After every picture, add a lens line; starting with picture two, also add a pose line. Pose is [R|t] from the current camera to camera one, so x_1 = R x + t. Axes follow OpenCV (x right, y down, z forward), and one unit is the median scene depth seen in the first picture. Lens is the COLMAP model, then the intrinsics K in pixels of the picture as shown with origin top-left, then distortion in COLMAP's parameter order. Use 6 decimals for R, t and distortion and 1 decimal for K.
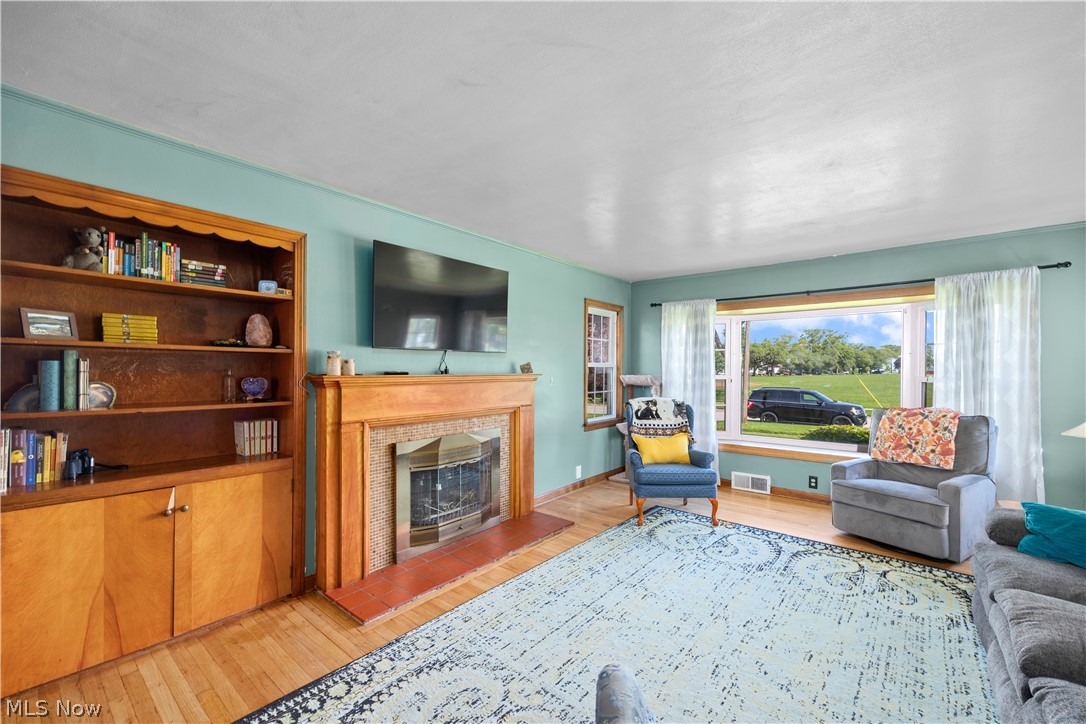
lens RADIAL K [[435.9, 0, 544.9], [0, 435.9, 369.2], [0, 0, 1]] dist [-0.001429, -0.000210]
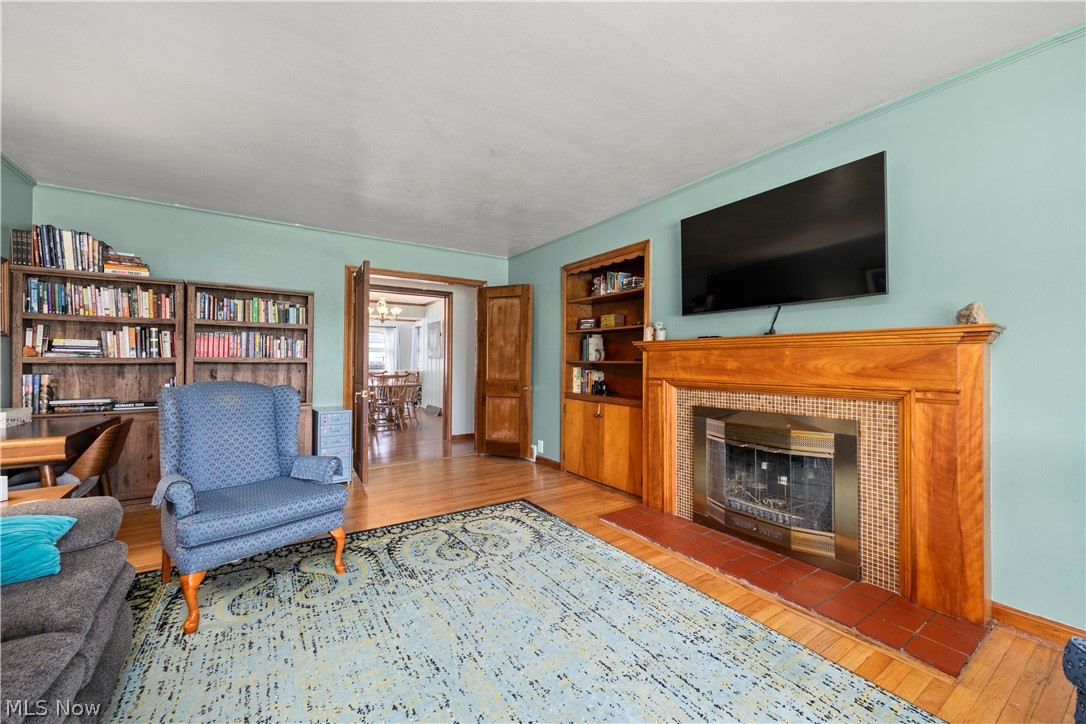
lens RADIAL K [[435.9, 0, 544.6], [0, 435.9, 358.0], [0, 0, 1]] dist [-0.001429, -0.000210]
pose [[-0.286947, -0.011677, -0.957875, 0.970333], [-0.003804, 0.999932, -0.011050, 0.090448], [0.957939, 0.000473, -0.286972, 1.227334]]
